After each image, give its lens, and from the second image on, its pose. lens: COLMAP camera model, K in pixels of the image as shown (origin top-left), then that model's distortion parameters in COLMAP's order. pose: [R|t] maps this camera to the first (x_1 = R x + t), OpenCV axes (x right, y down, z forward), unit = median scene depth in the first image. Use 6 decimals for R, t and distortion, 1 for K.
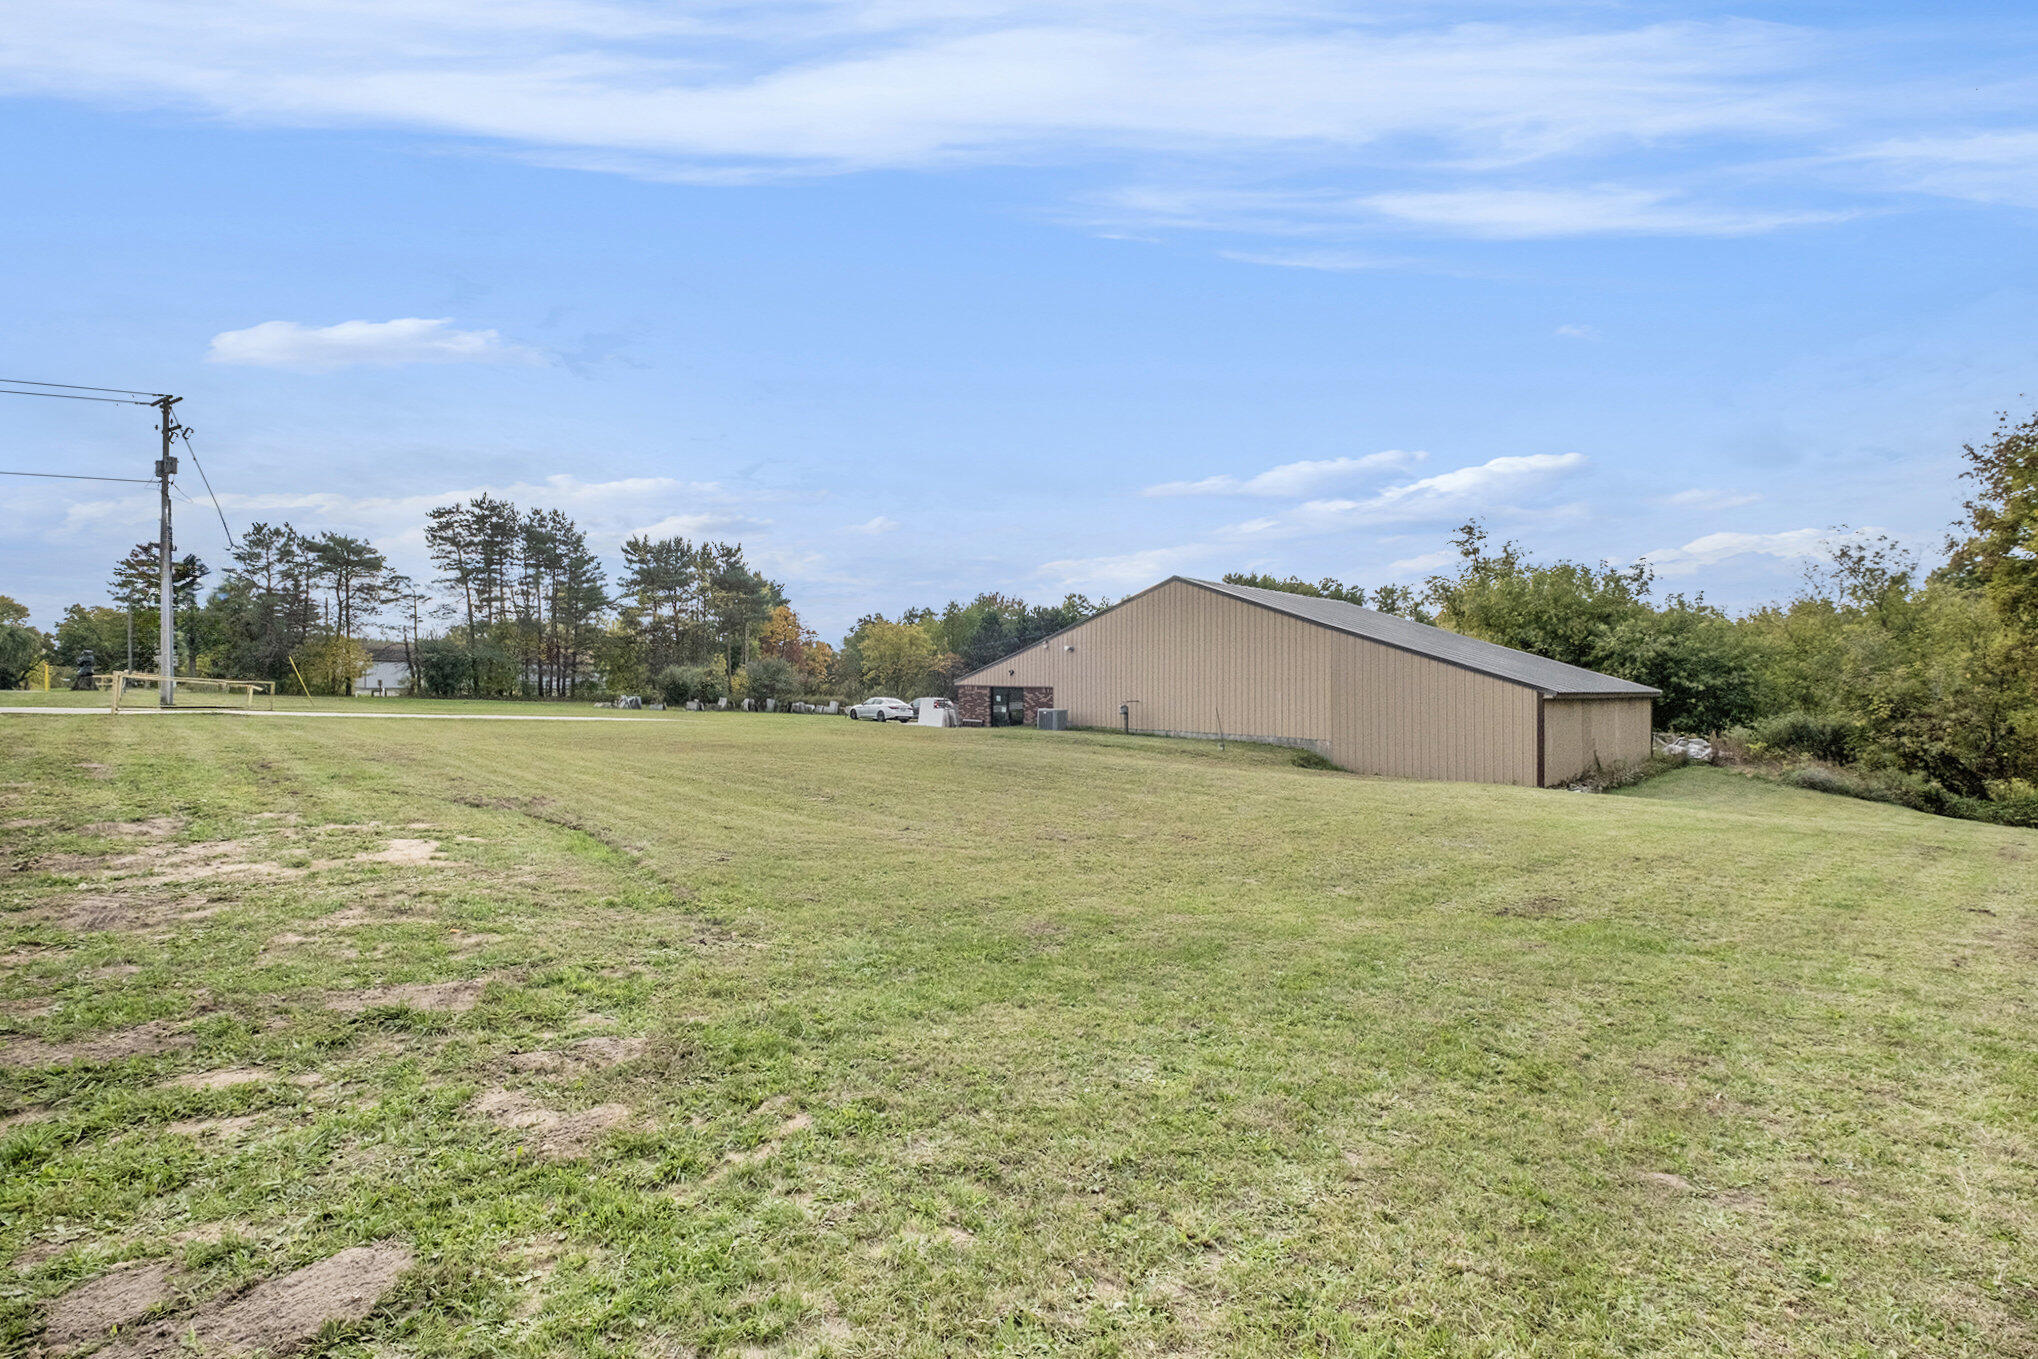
lens RADIAL K [[898.8, 0, 1023.1], [0, 898.8, 682.6], [0, 0, 1]] dist [-0.001422, -0.000226]
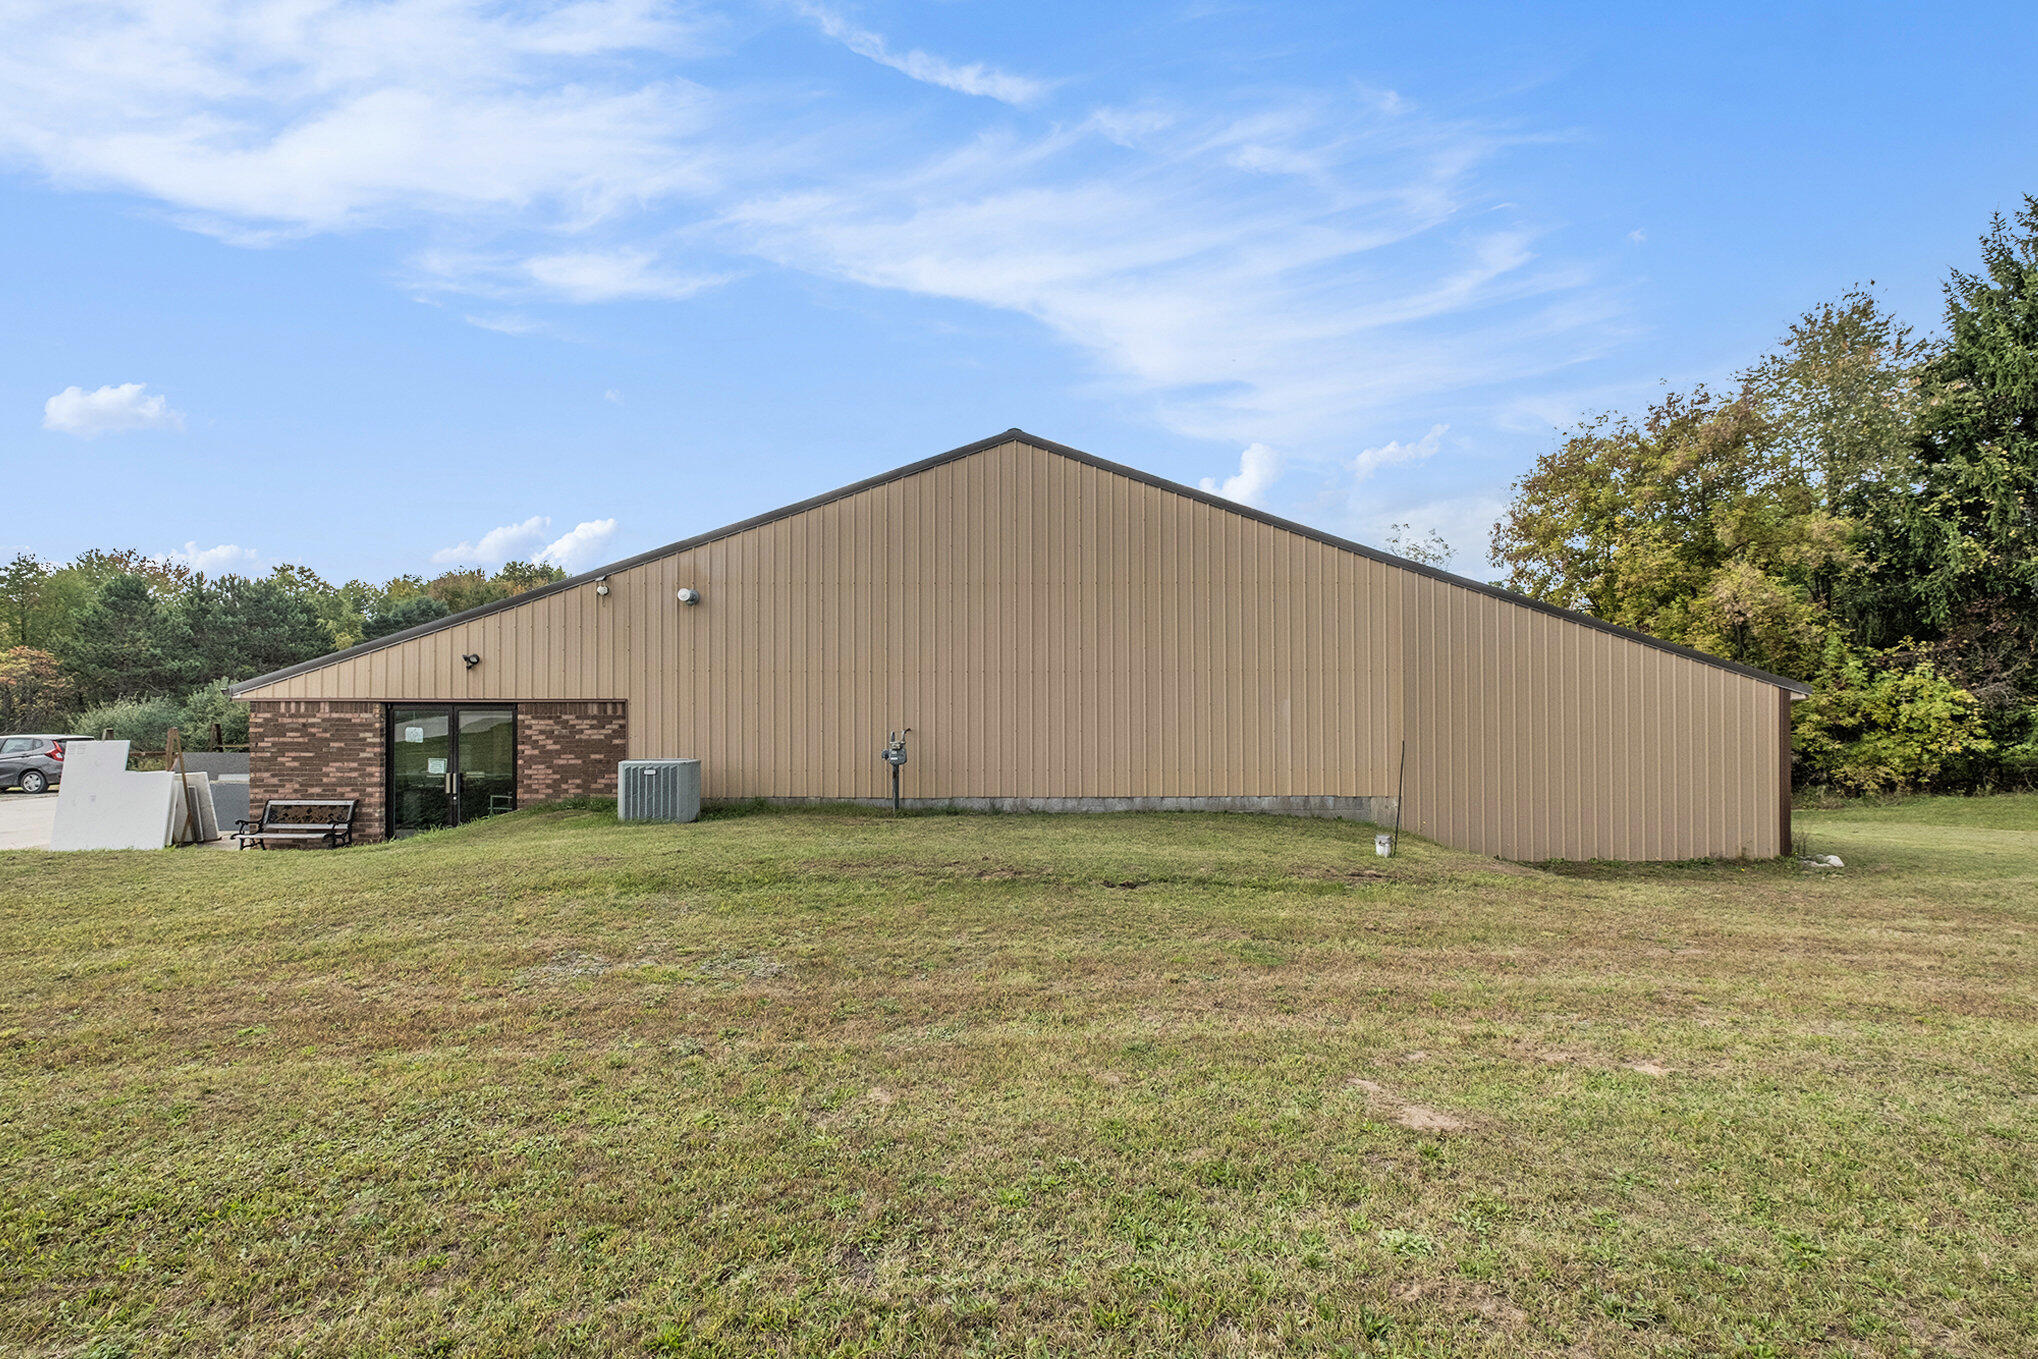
lens RADIAL K [[918.2, 0, 1019.0], [0, 918.2, 679.5], [0, 0, 1]] dist [0.000007, 0.000306]
pose [[0.718081, -0.000917, 0.695959, -0.109162], [0.013522, 0.999829, -0.012634, 0.003656], [-0.695828, 0.018483, 0.717971, 0.587044]]
